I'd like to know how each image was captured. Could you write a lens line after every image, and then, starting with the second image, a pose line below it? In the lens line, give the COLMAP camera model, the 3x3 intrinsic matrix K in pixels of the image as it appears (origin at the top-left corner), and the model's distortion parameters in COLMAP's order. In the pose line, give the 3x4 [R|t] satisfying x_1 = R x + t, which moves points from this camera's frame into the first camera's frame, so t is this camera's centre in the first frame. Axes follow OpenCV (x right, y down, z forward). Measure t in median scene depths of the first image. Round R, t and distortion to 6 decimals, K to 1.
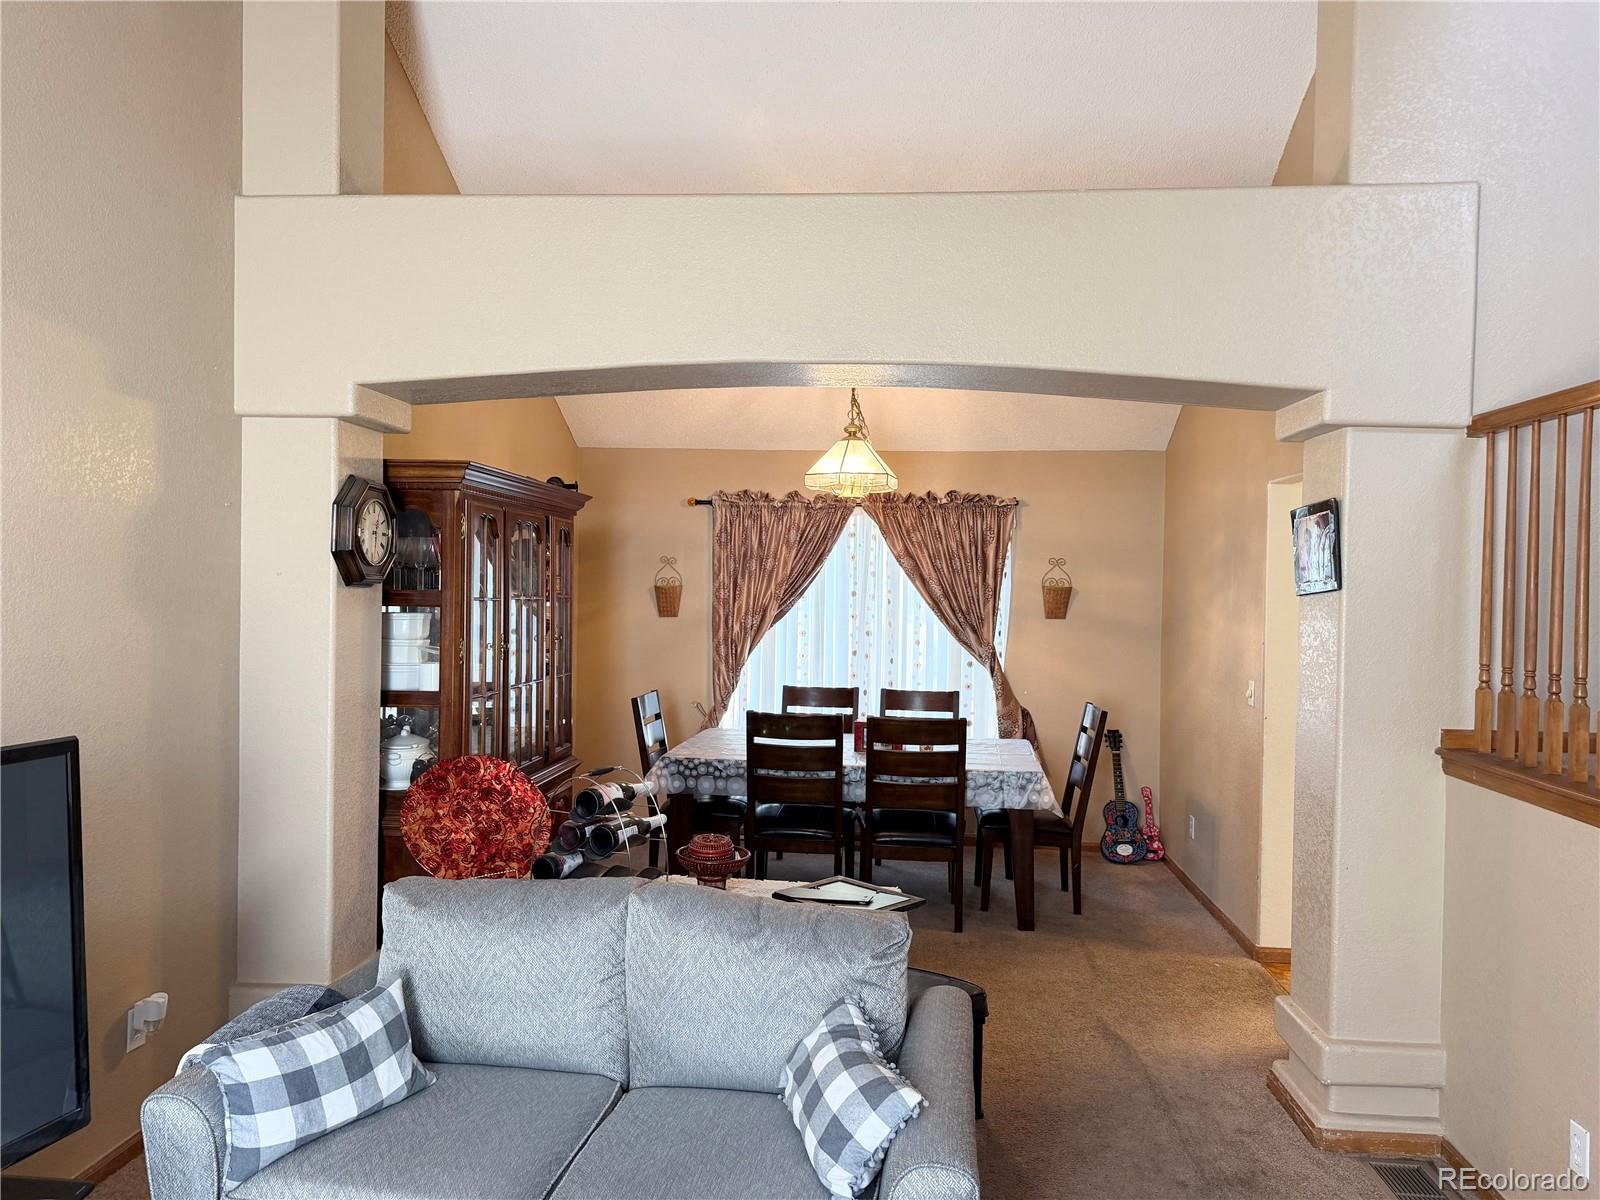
lens RADIAL K [[1116.7, 0, 808.2], [0, 1116.7, 603.9], [0, 0, 1]] dist [0.078832, -0.093065]
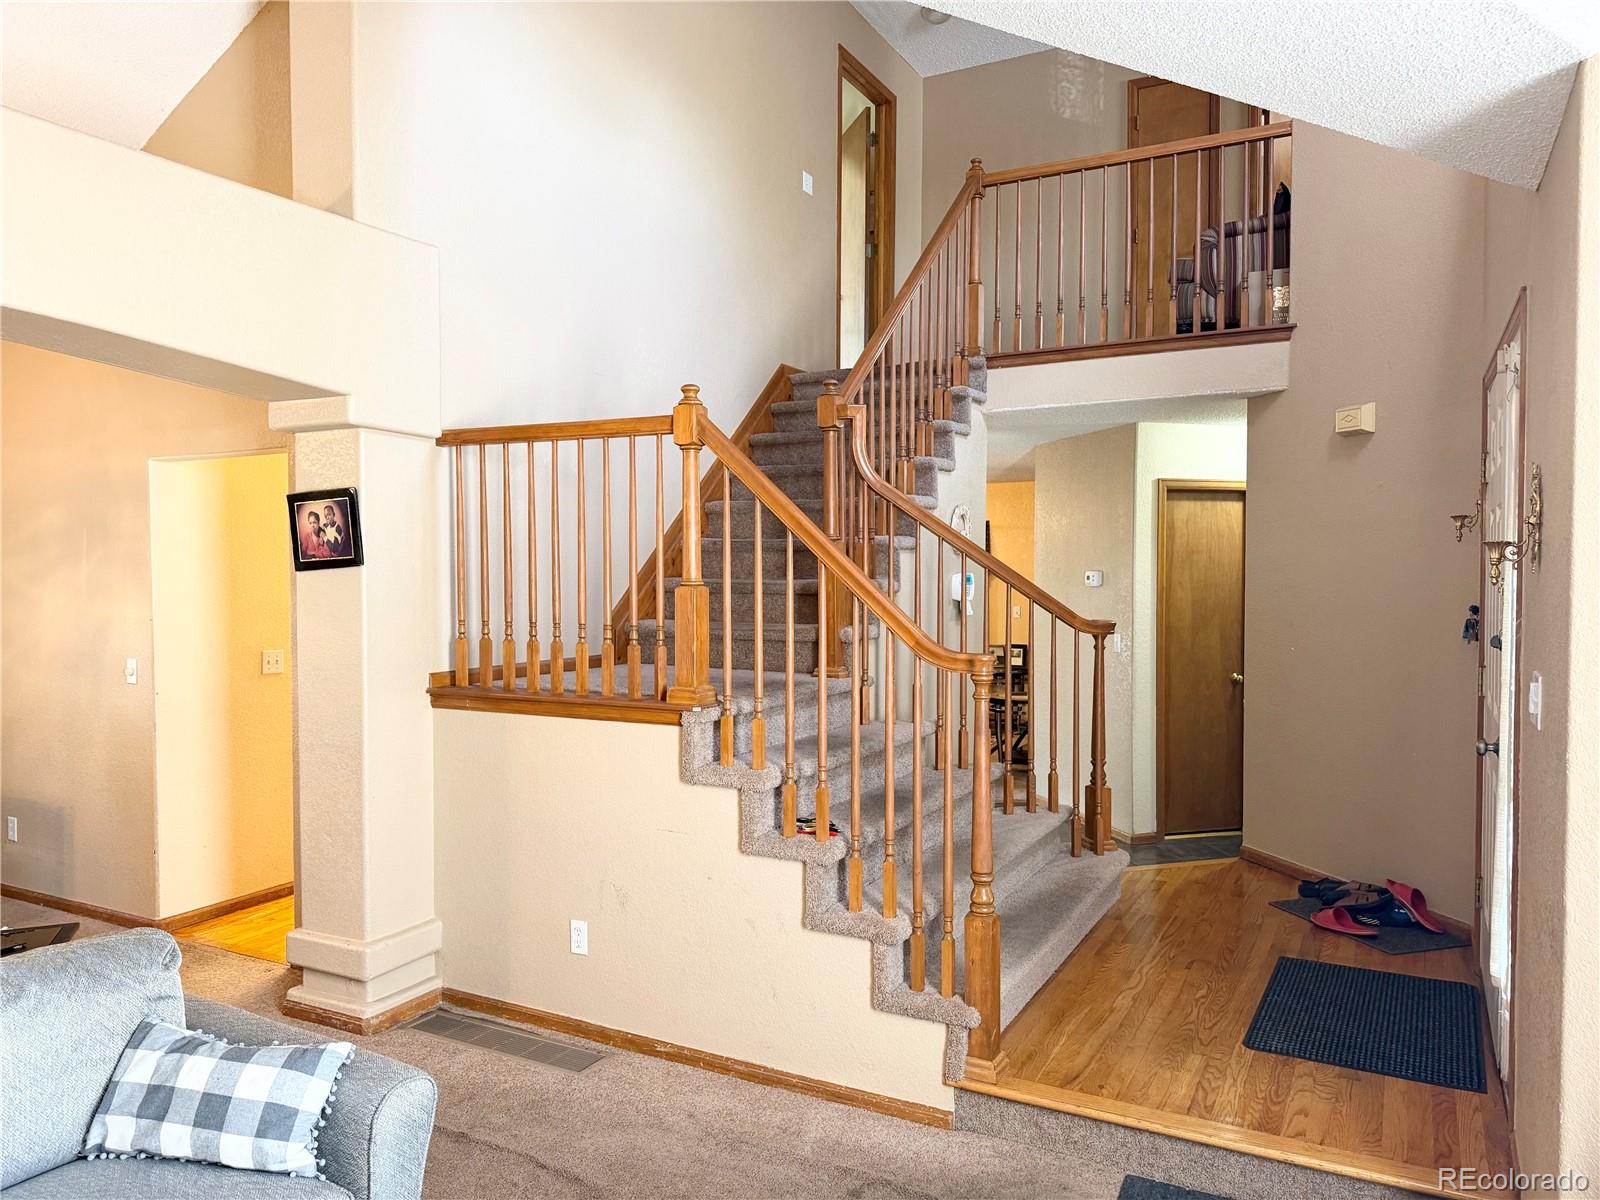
lens RADIAL K [[1116.7, 0, 793.2], [0, 1116.7, 603.5], [0, 0, 1]] dist [0.078832, -0.093065]
pose [[0.406391, -0.047152, 0.912482, -0.439111], [0.023365, 0.998877, 0.041210, -0.011602], [-0.913401, 0.004573, 0.407036, 0.108013]]
